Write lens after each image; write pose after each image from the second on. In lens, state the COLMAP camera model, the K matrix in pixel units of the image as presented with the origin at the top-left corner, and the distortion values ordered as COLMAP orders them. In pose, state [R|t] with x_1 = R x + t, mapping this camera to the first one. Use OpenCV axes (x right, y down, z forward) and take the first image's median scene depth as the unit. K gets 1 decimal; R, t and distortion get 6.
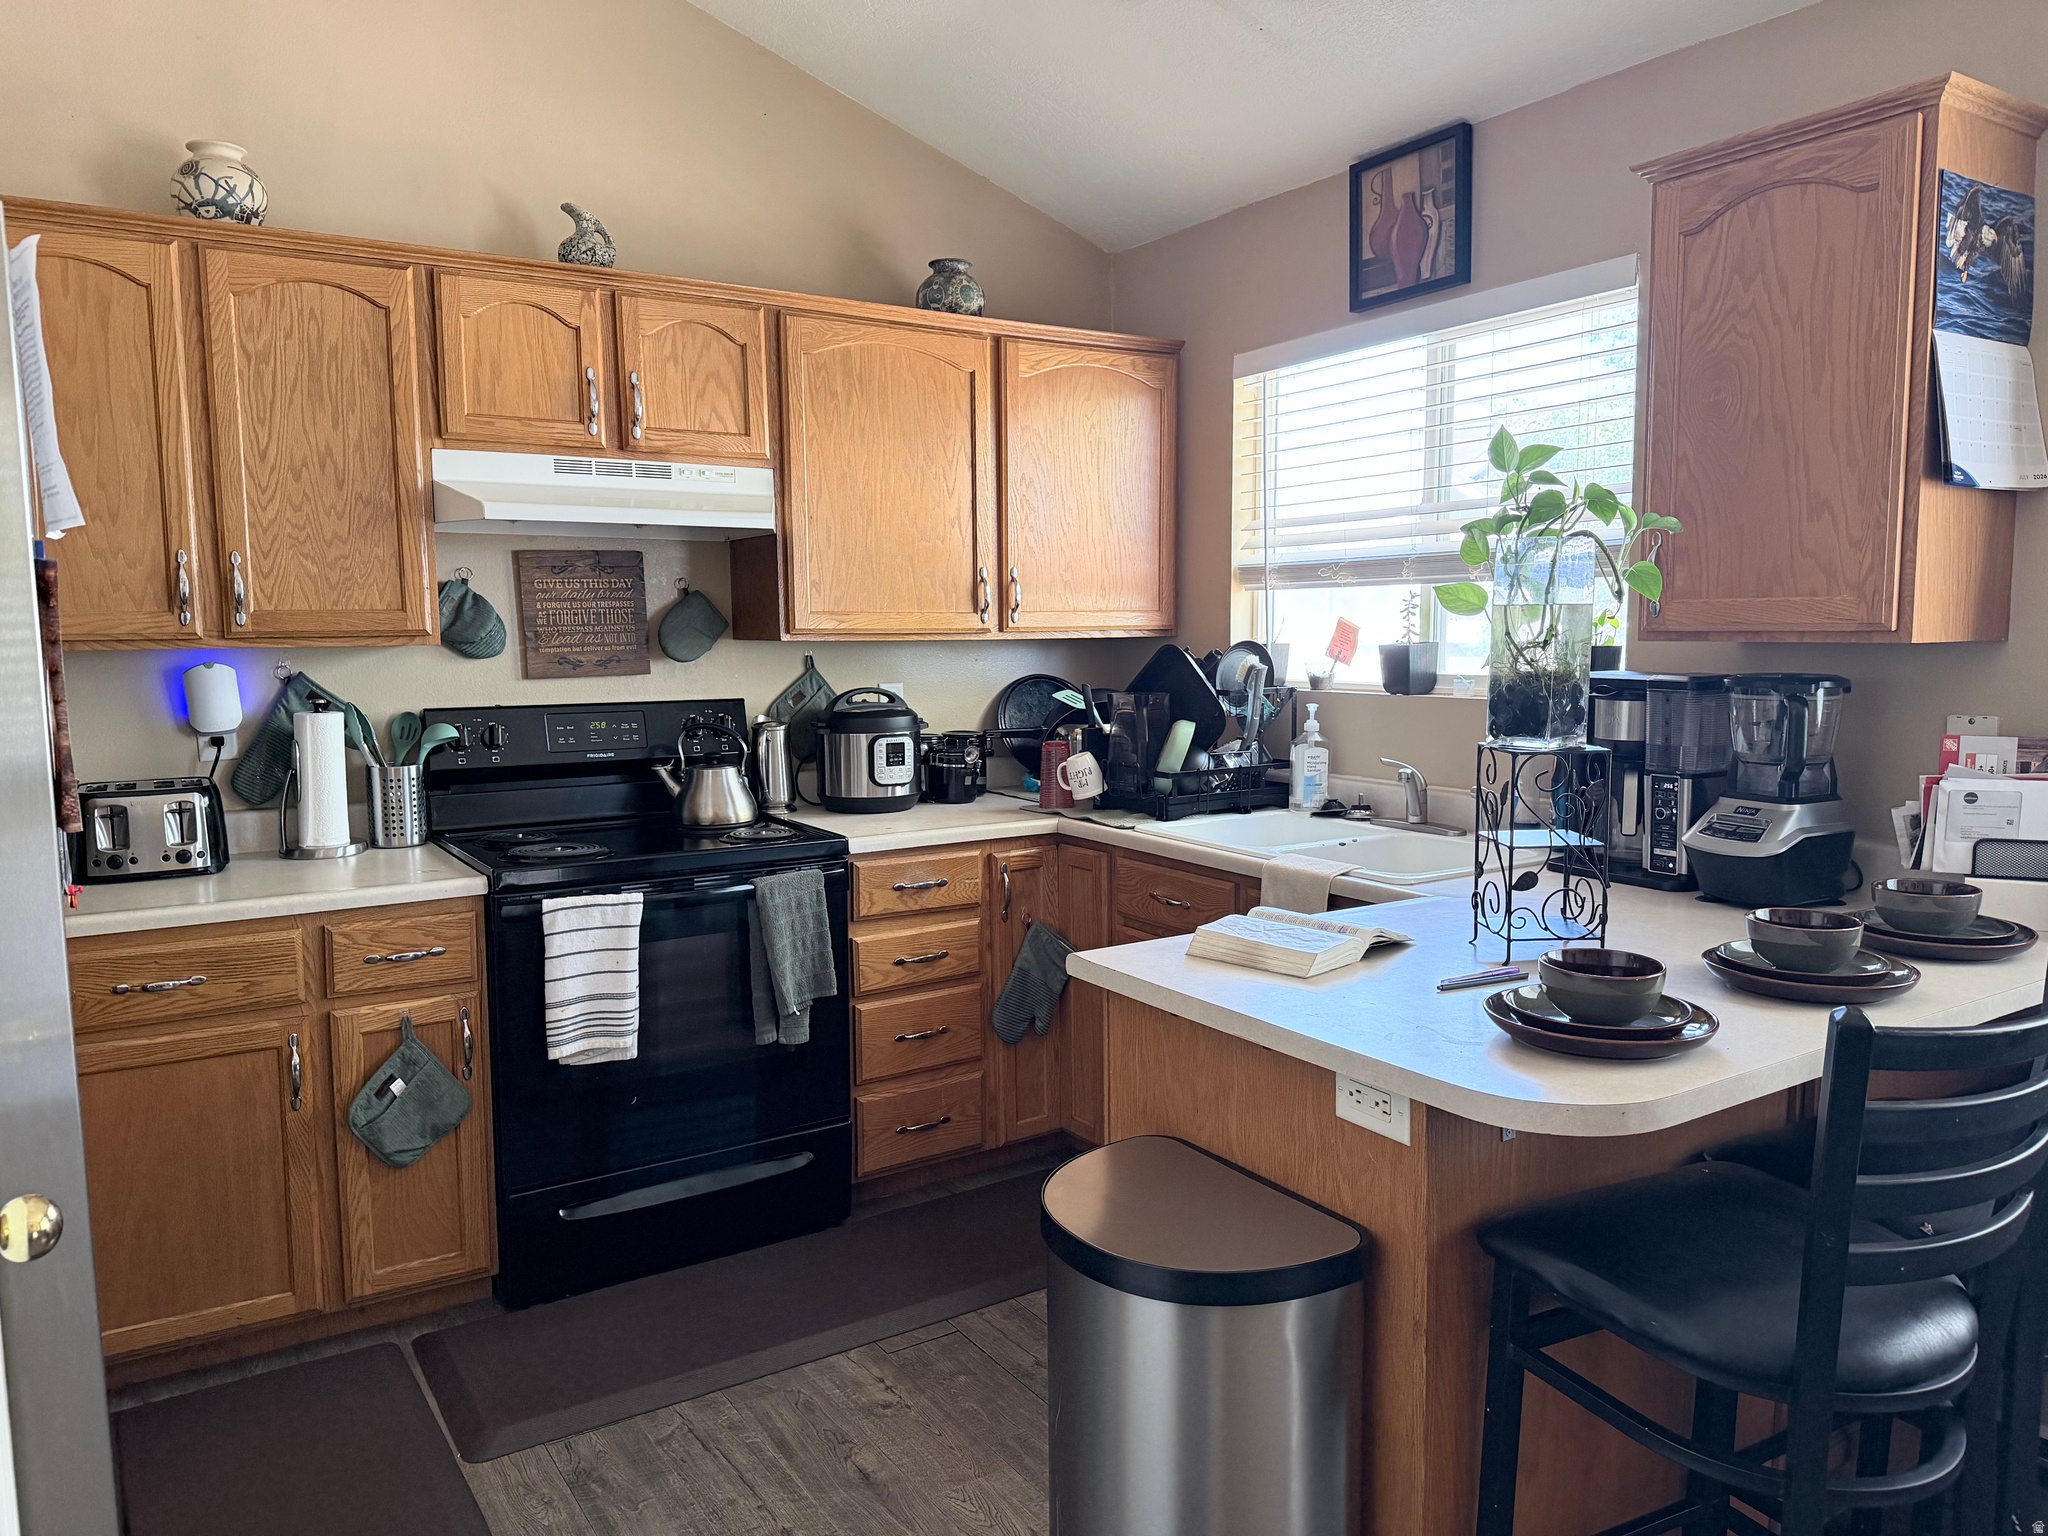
lens RADIAL K [[1417.5, 0, 1030.0], [0, 1417.5, 775.4], [0, 0, 1]] dist [0.009960, -0.022802]
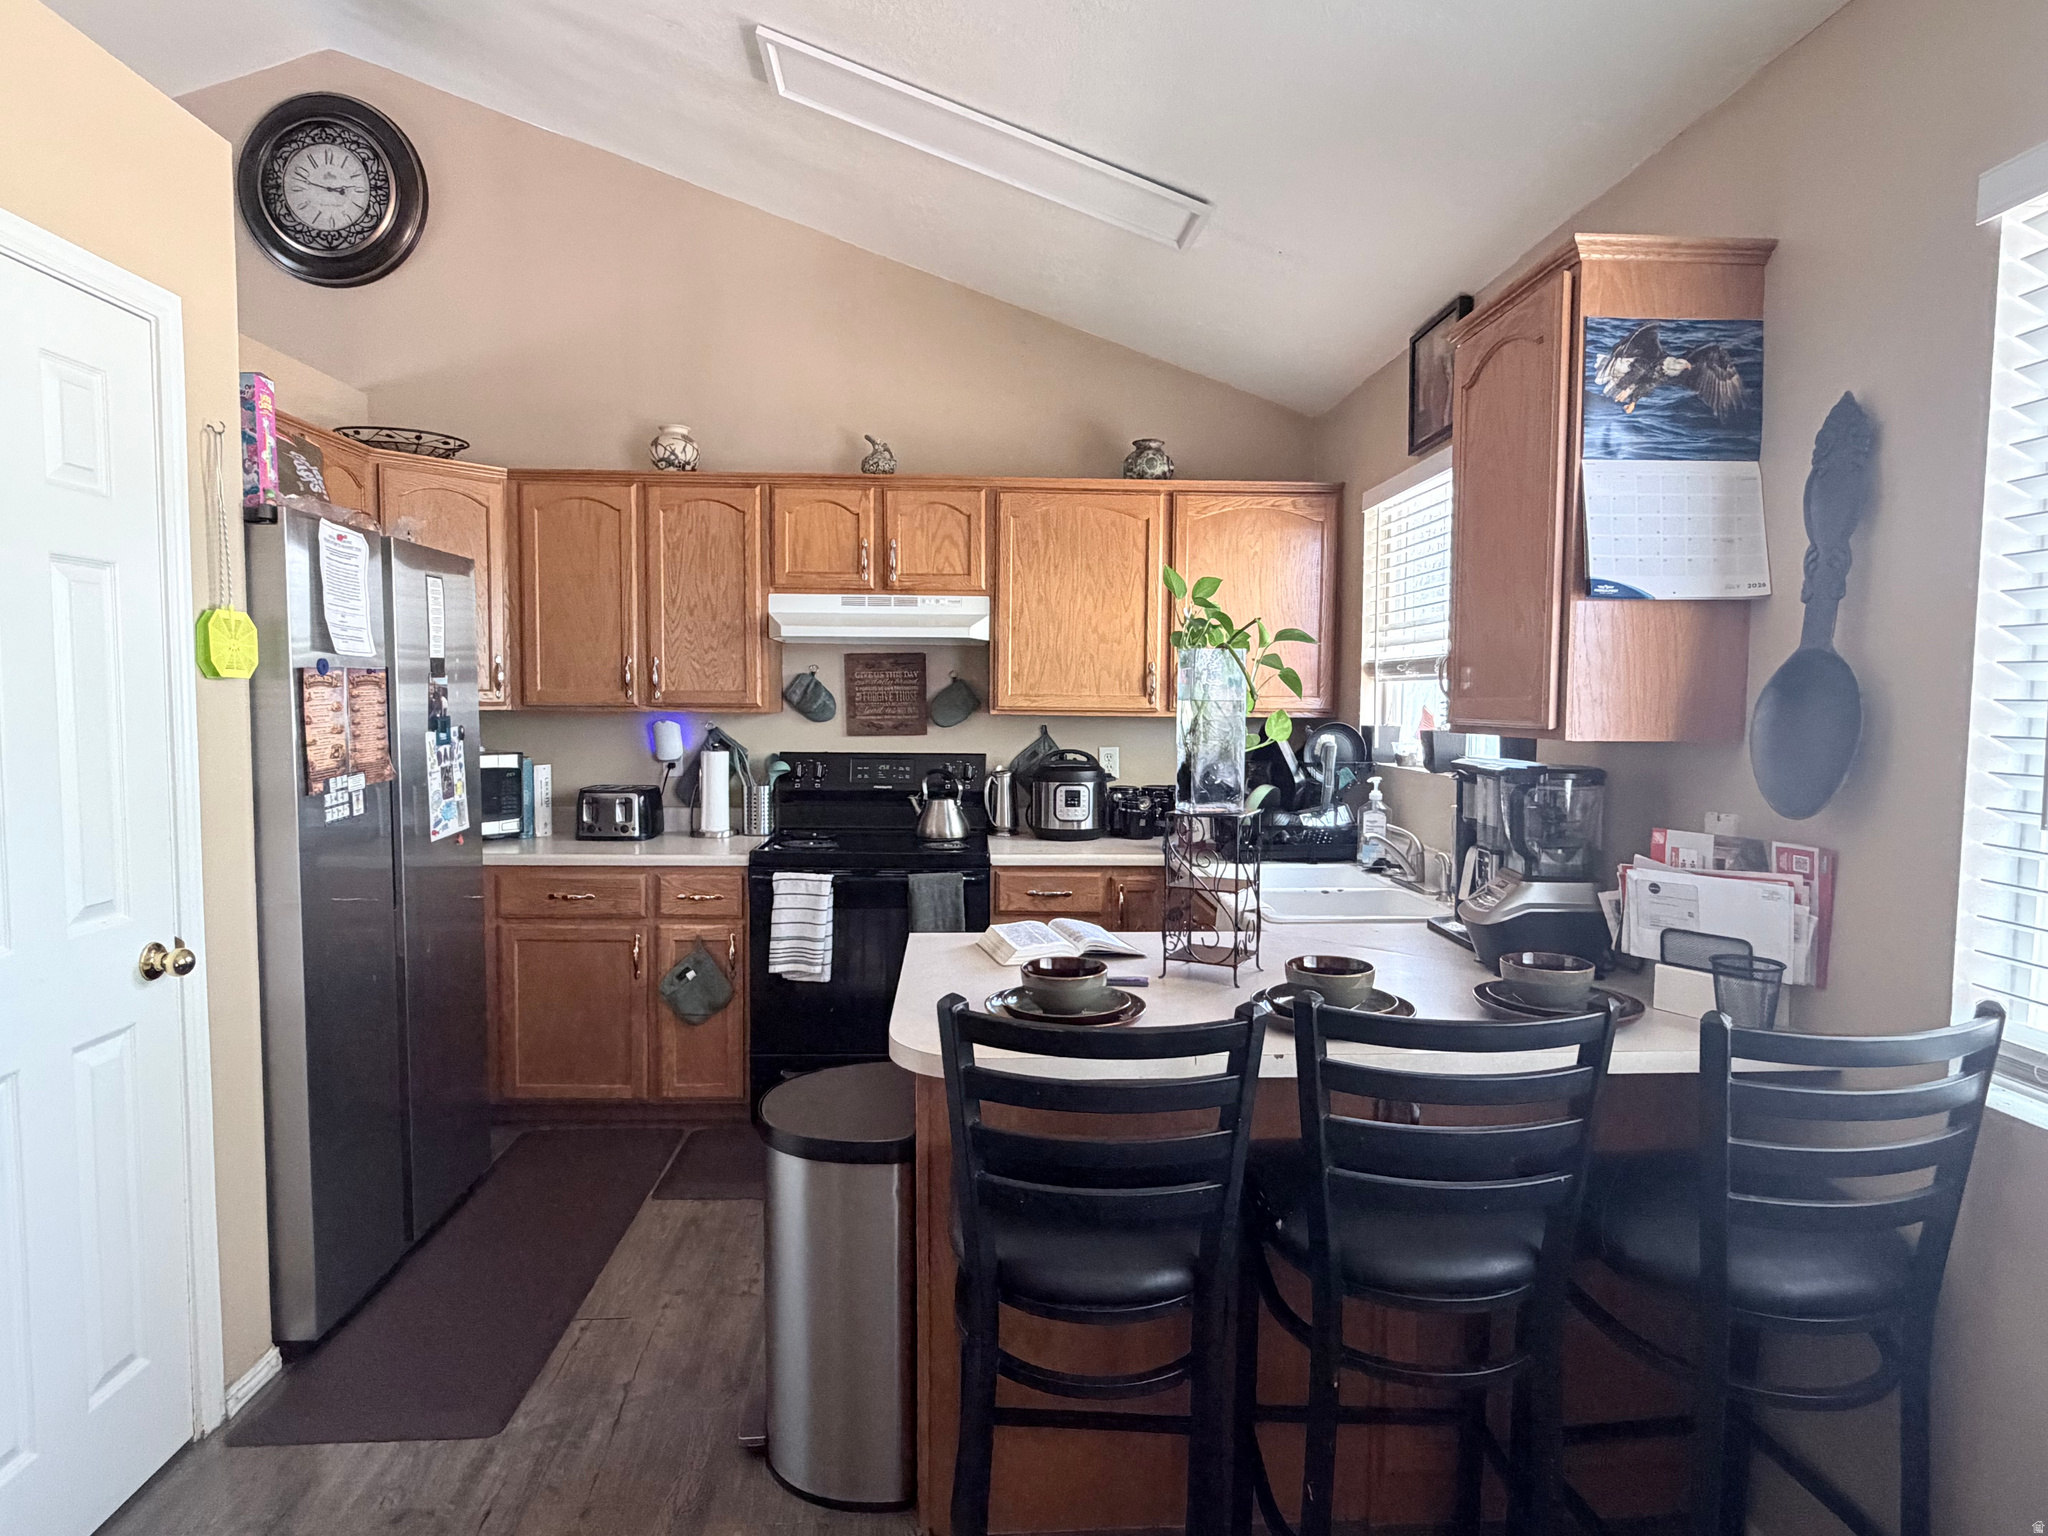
lens RADIAL K [[1138.3, 0, 1021.8], [0, 1138.3, 767.5], [0, 0, 1]] dist [-0.002237, -0.000569]
pose [[0.865857, 0.046045, -0.498168, 0.473496], [-0.068924, 0.997239, -0.027623, -0.012736], [0.495521, 0.058253, 0.866640, 0.014710]]
